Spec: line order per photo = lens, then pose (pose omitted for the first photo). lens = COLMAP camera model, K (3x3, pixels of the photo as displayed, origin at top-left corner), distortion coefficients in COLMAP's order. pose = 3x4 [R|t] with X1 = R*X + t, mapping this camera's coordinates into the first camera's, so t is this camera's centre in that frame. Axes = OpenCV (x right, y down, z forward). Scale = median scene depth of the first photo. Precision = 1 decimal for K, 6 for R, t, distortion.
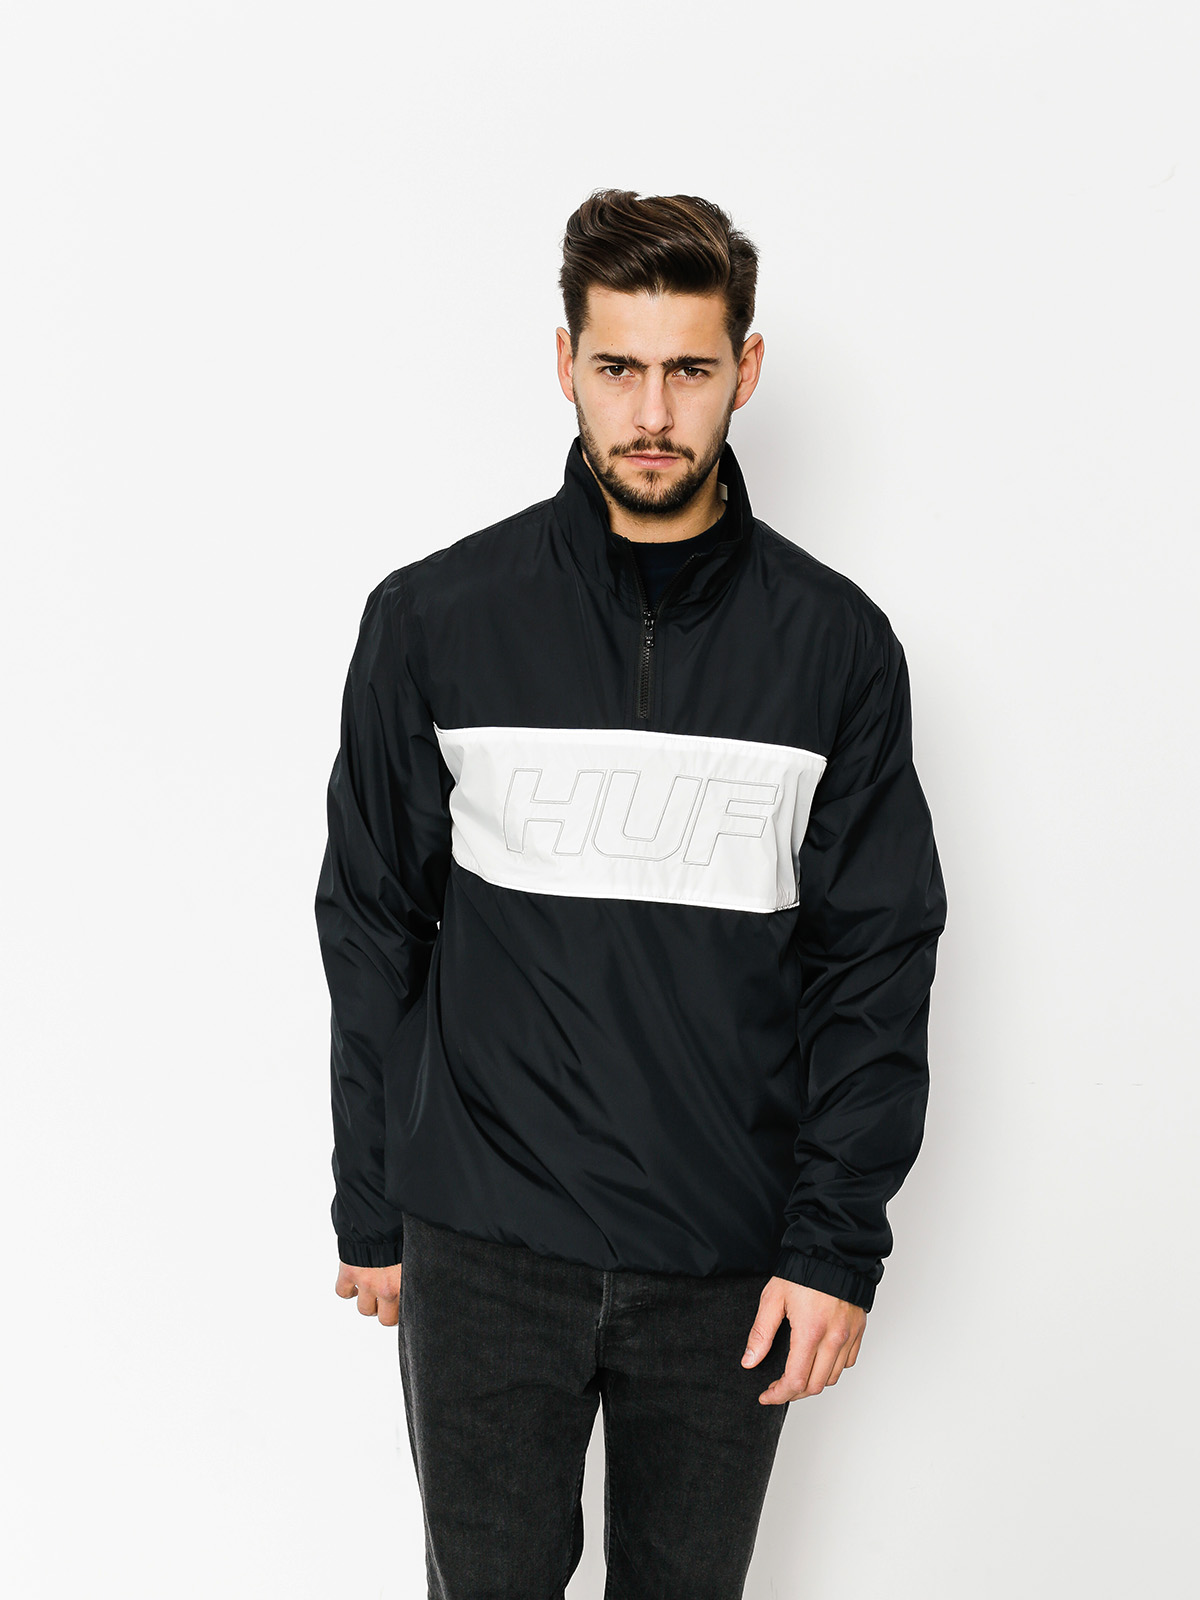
lens RADIAL K [[3027.8, 0, 600.0], [0, 3027.8, 800.0], [0, 0, 1]] dist [0.516473, -5.580316]
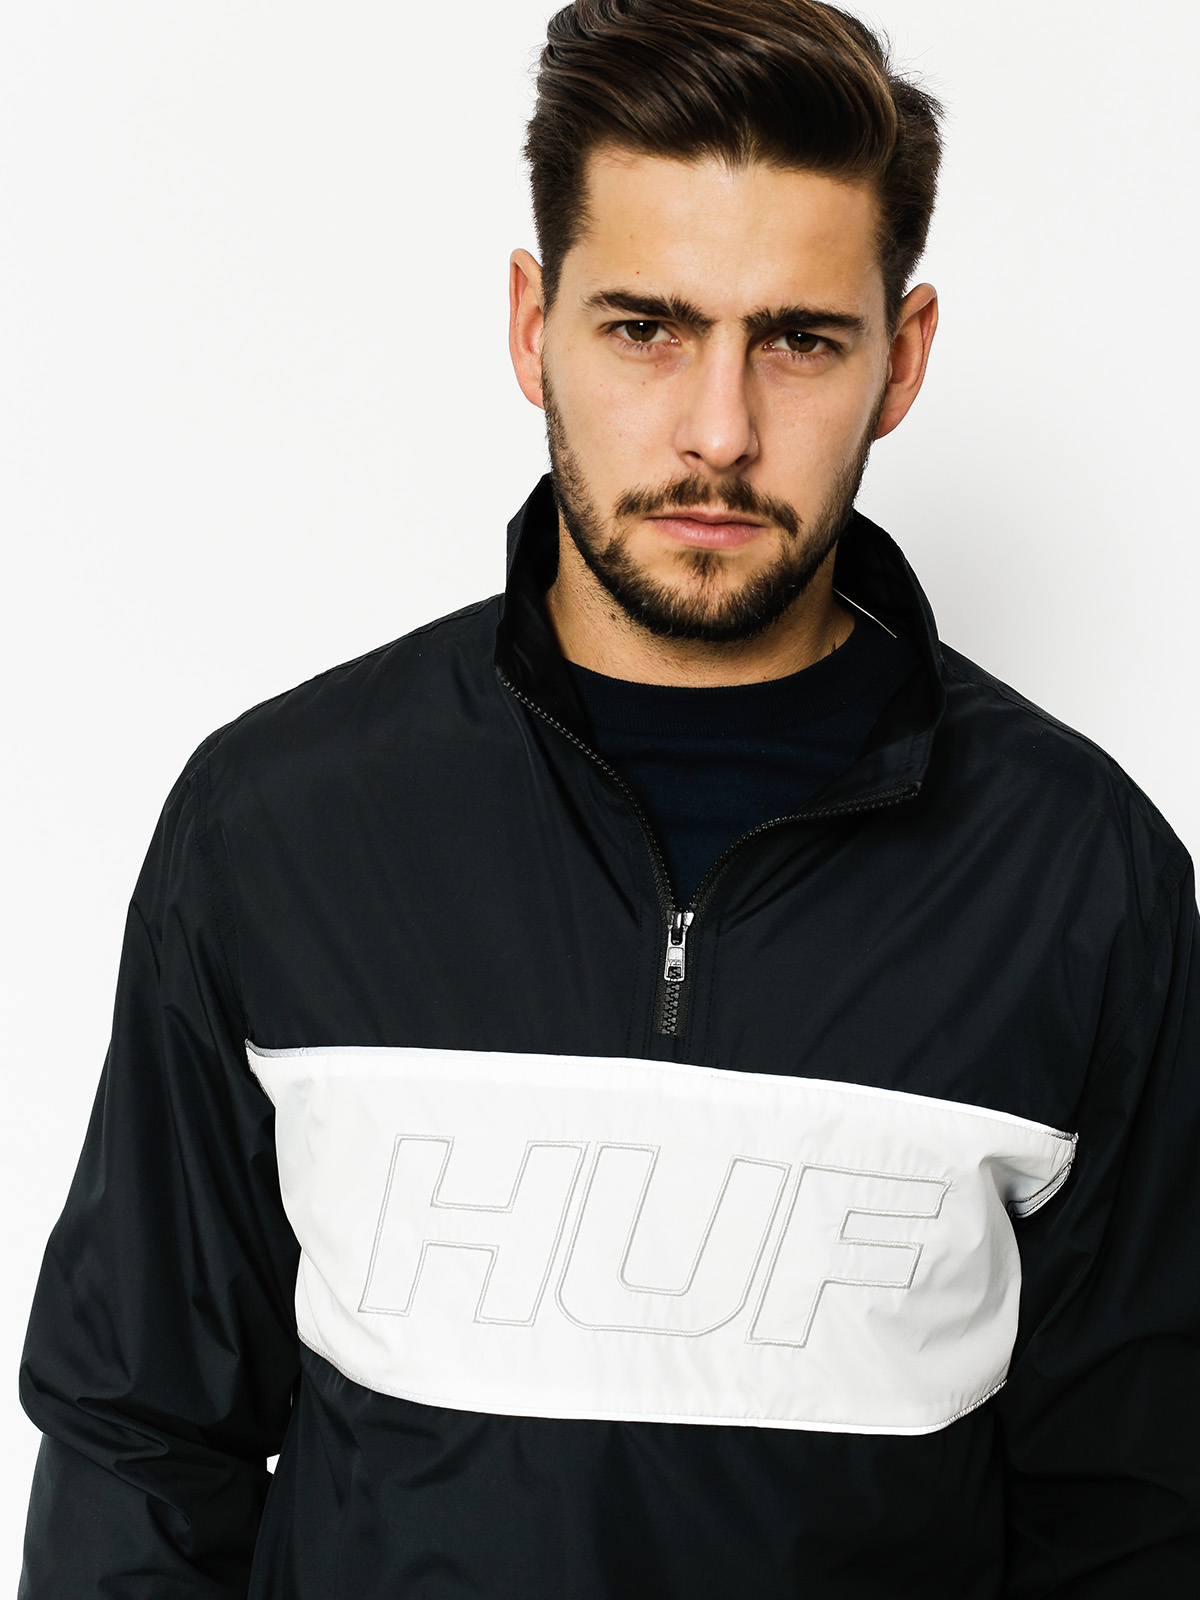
lens RADIAL K [[3027.8, 0, 600.0], [0, 3027.8, 800.0], [0, 0, 1]] dist [0.516473, -5.580316]
pose [[0.998134, 0.047073, 0.038905, -0.015565], [-0.045079, 0.997699, -0.050640, -0.045717], [-0.041199, 0.048791, 0.997959, 0.537744]]
